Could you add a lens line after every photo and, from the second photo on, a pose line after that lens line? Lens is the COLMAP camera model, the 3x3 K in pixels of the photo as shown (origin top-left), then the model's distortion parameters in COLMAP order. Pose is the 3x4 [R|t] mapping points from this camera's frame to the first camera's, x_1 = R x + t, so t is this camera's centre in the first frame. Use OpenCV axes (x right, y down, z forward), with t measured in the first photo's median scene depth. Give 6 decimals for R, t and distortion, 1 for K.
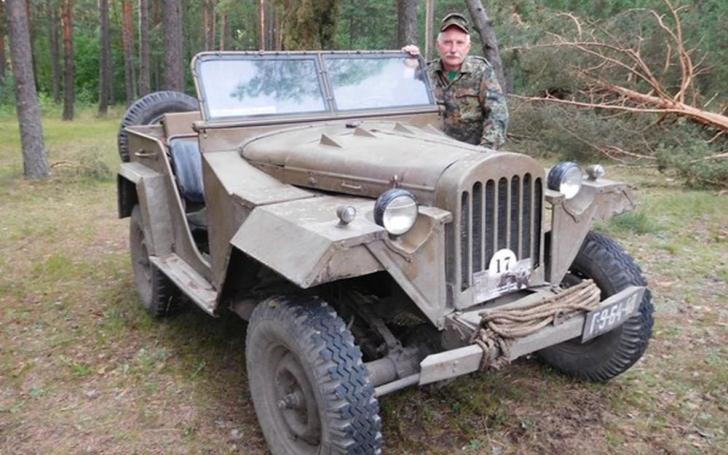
lens RADIAL K [[816.0, 0, 364.0], [0, 816.0, 227.5], [0, 0, 1]] dist [0.006455, 0.013586]
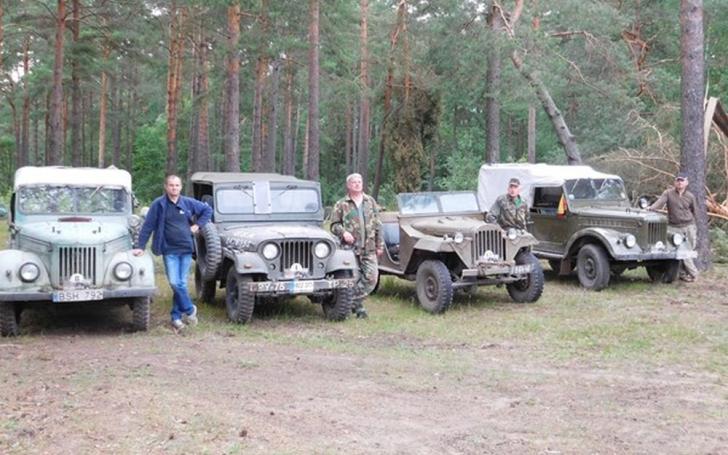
lens RADIAL K [[816.0, 0, 364.0], [0, 816.0, 227.5], [0, 0, 1]] dist [0.006455, 0.013586]
pose [[0.992298, 0.010222, -0.123450, 0.062828], [-0.025317, 0.992288, -0.121342, 0.355728], [0.121257, 0.123533, 0.984904, -2.490799]]
